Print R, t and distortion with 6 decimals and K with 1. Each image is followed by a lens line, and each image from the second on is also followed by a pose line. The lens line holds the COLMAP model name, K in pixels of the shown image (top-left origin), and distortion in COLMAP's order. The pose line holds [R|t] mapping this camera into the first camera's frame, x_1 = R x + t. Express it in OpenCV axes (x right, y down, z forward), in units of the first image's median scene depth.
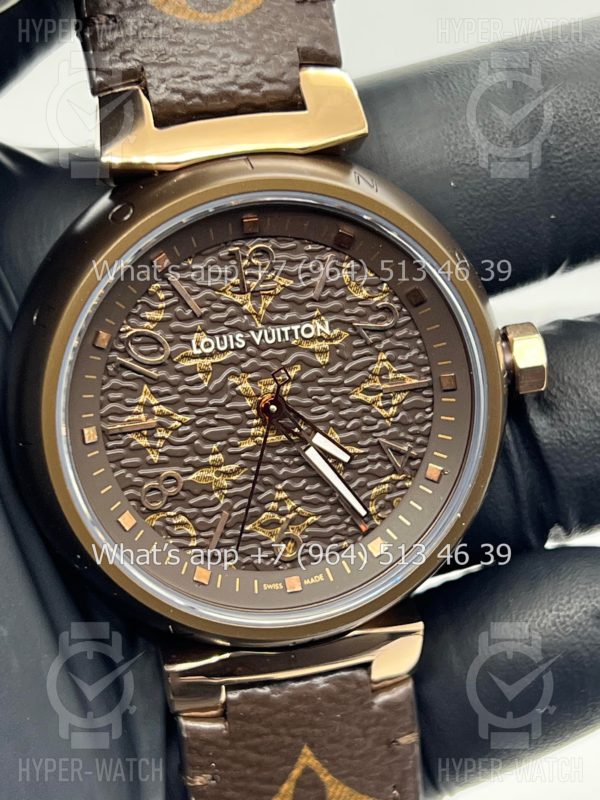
lens RADIAL K [[1880.2, 0, 301.5], [0, 1880.2, 394.7], [0, 0, 1]] dist [0.136381, 0.000000]
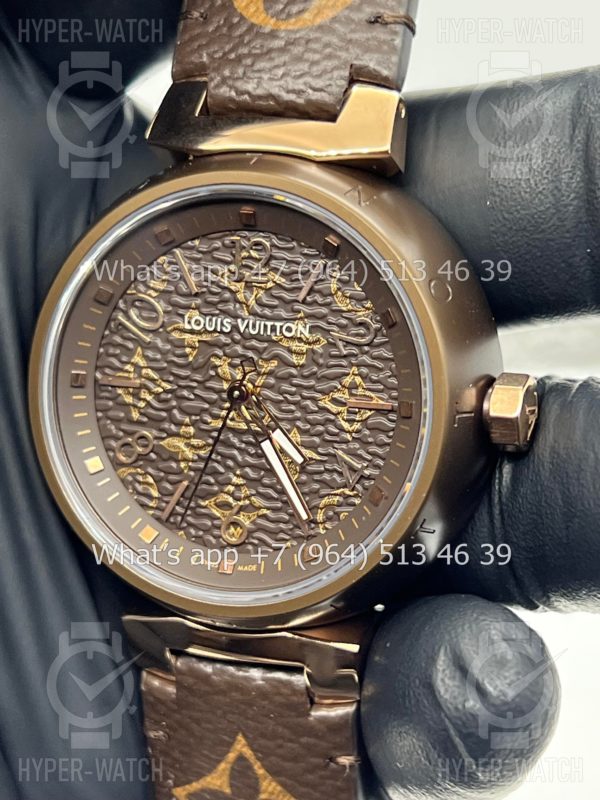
lens RADIAL K [[1880.2, 0, 298.1], [0, 1880.2, 402.2], [0, 0, 1]] dist [0.136381, 0.000000]
pose [[0.848560, 0.210279, -0.485520, 0.516928], [-0.239223, 0.970962, 0.002427, 0.000959], [0.471931, 0.114088, 0.874222, 0.102319]]
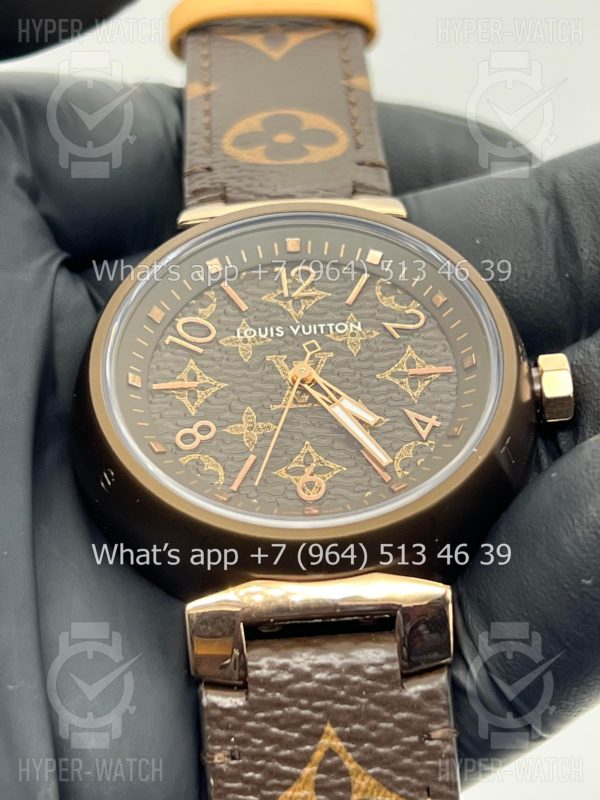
lens RADIAL K [[1880.2, 0, 294.8], [0, 1880.2, 402.4], [0, 0, 1]] dist [0.136381, 0.000000]
pose [[0.974912, -0.063841, -0.213240, 0.210281], [-0.089678, 0.764152, -0.638772, 0.711279], [0.203727, 0.641869, 0.739256, 0.199429]]
